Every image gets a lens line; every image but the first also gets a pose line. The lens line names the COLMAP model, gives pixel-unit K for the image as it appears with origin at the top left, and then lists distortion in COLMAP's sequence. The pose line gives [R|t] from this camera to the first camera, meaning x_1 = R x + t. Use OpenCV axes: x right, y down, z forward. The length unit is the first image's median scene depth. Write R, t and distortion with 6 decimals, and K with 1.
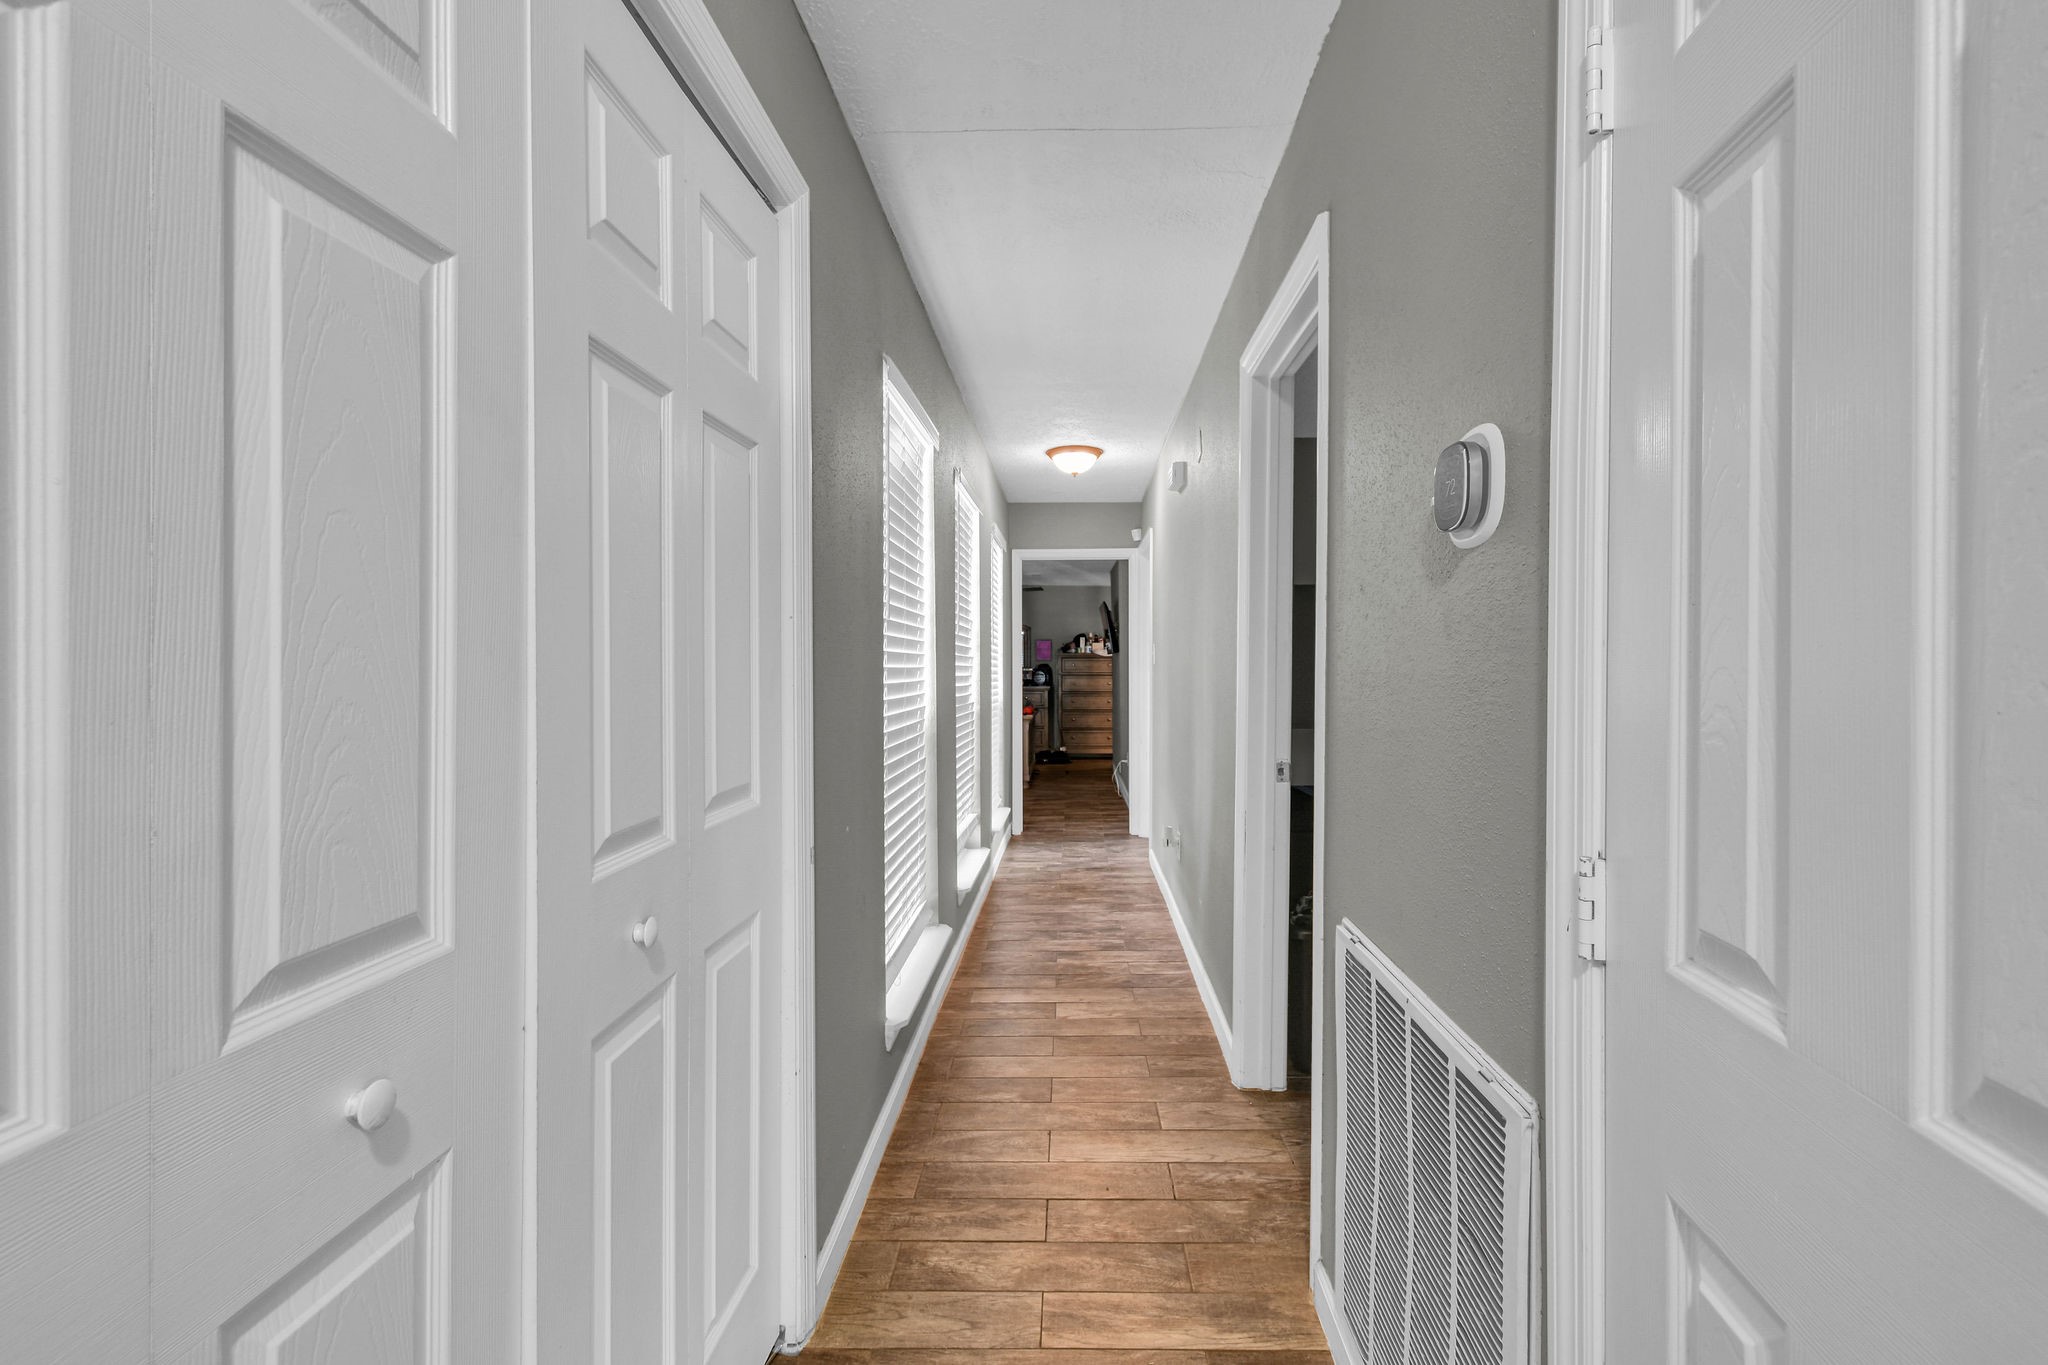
lens RADIAL K [[913.7, 0, 1054.4], [0, 913.7, 671.8], [0, 0, 1]] dist [0.000396, -0.000562]
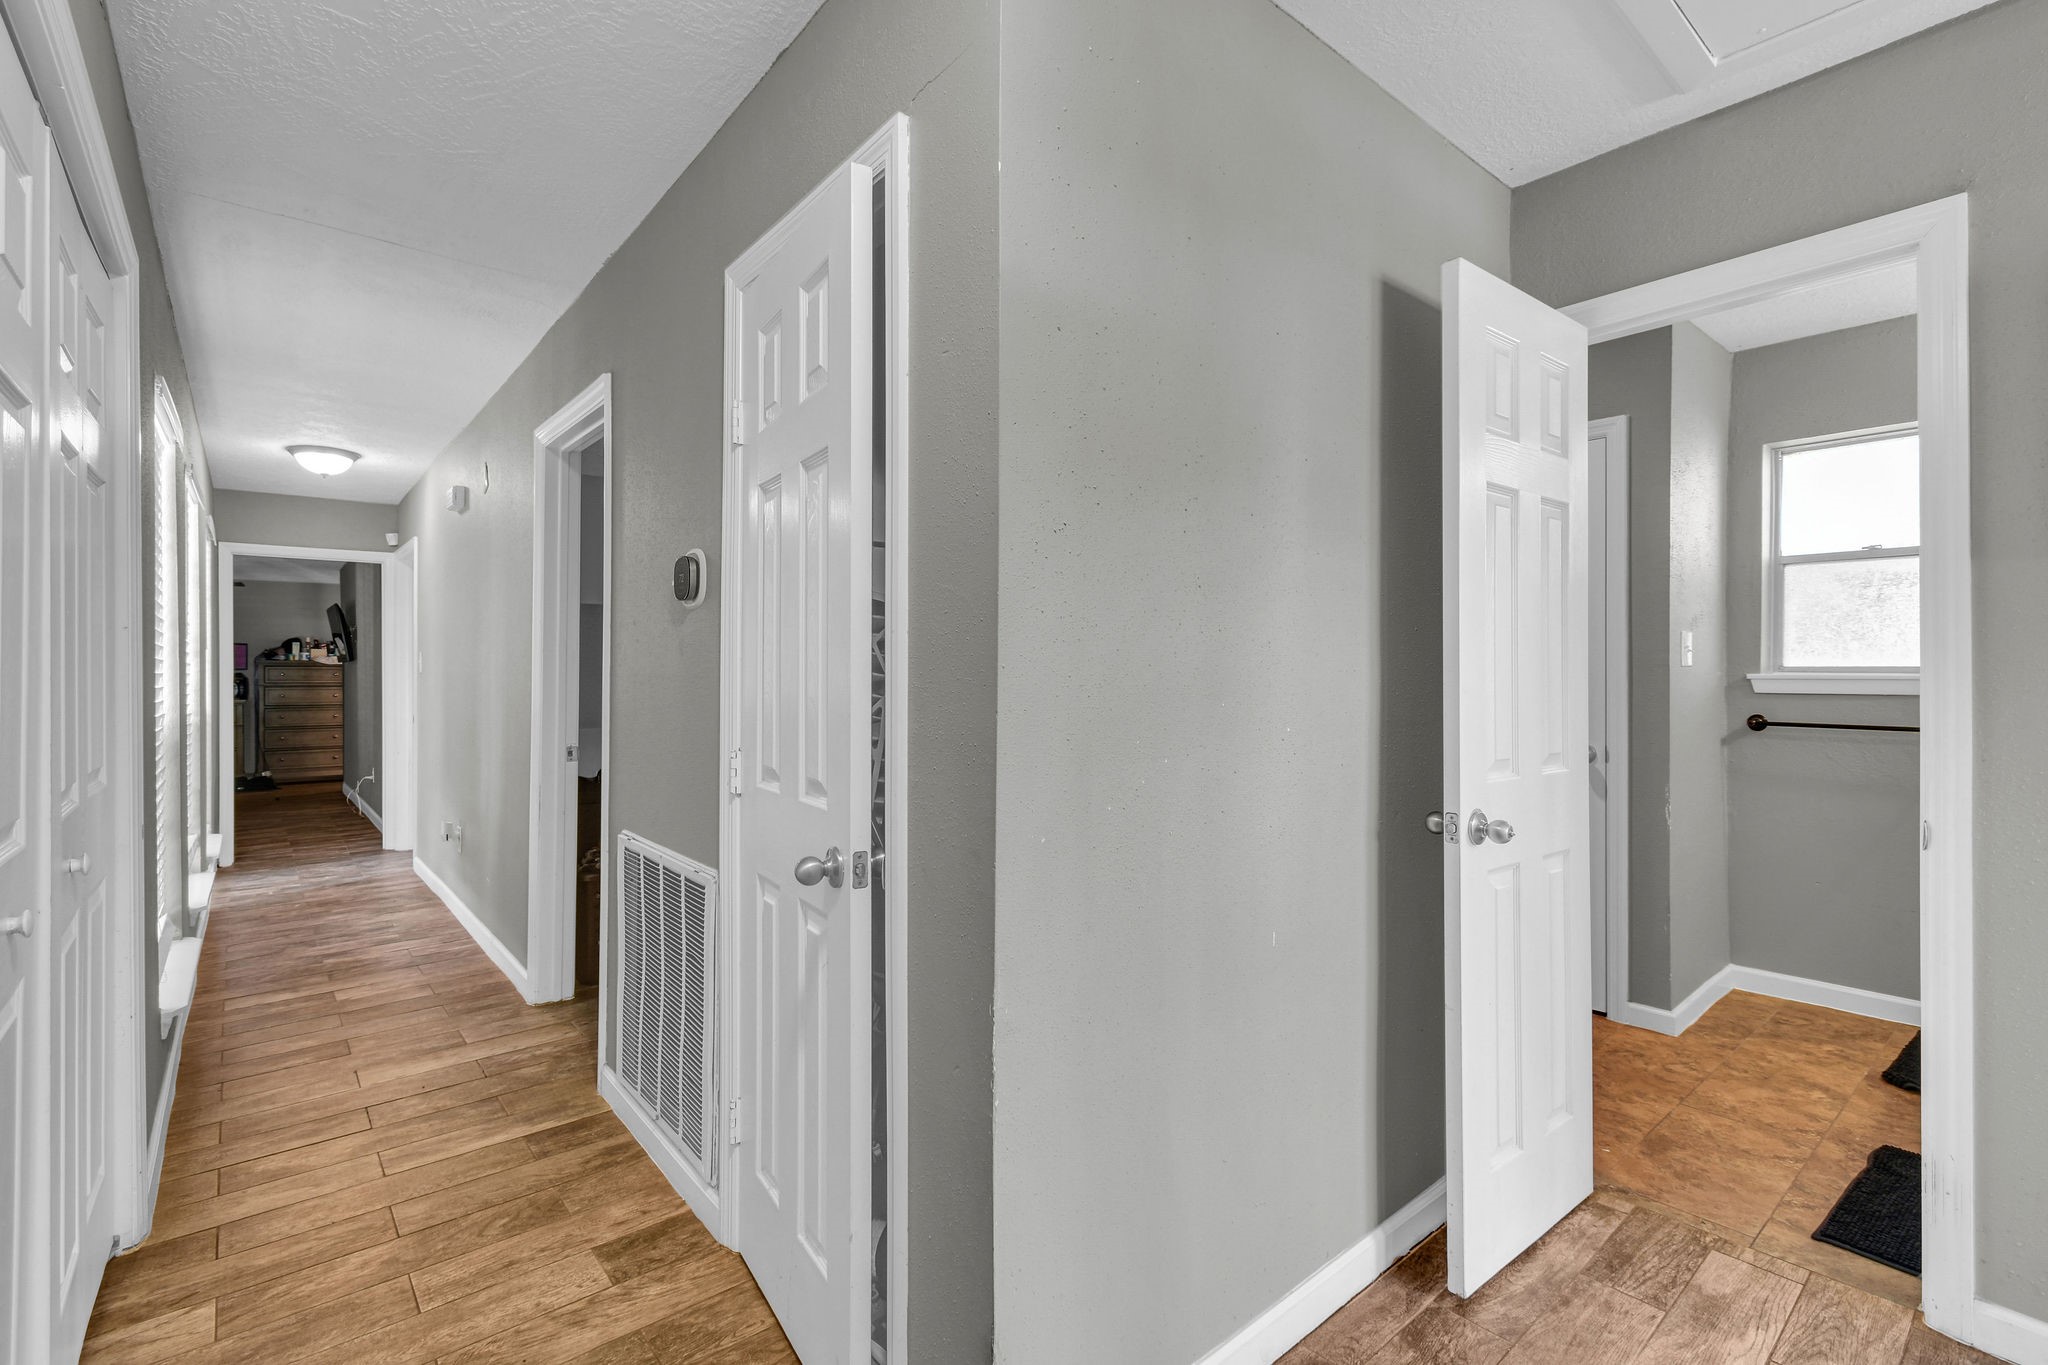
lens RADIAL K [[913.7, 0, 1054.4], [0, 913.7, 671.8], [0, 0, 1]] dist [0.000396, -0.000562]
pose [[0.729330, 0.003721, 0.684152, -0.131319], [0.004862, 0.999932, -0.010622, 0.009167], [-0.684144, 0.011073, 0.729263, -0.397415]]
